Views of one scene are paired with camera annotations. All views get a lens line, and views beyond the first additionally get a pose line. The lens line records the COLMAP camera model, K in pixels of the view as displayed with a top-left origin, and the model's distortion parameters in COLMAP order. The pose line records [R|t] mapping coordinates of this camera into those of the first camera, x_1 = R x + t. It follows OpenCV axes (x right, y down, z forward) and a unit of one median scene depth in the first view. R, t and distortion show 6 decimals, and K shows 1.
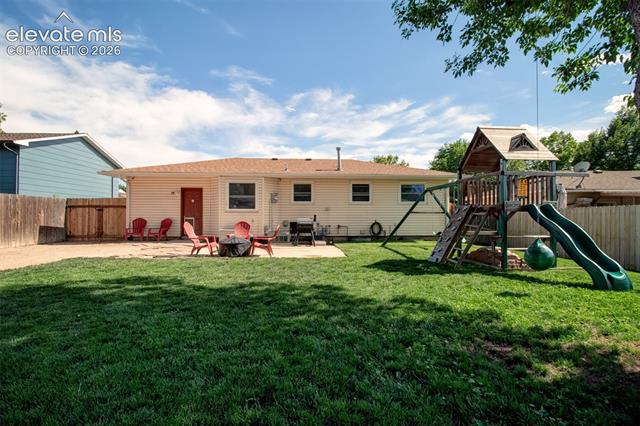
lens RADIAL K [[295.0, 0, 340.3], [0, 295.0, 211.5], [0, 0, 1]] dist [-0.000931, 0.000024]
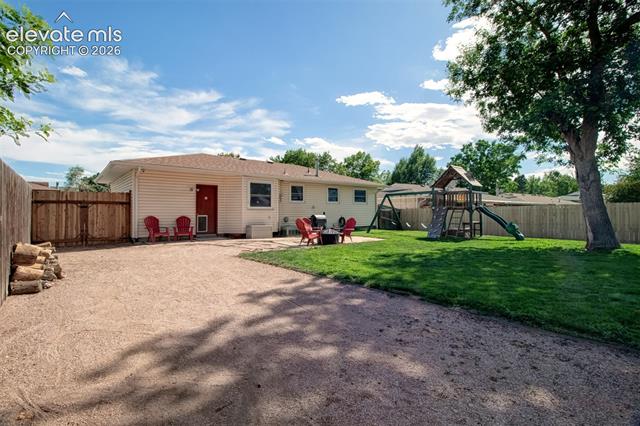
lens RADIAL K [[295.0, 0, 340.3], [0, 295.0, 211.5], [0, 0, 1]] dist [-0.000931, 0.000024]
pose [[0.788087, -0.003239, 0.615555, -0.754023], [-0.001472, 0.999973, 0.007147, 0.000730], [-0.615562, -0.006538, 0.788062, -0.048474]]
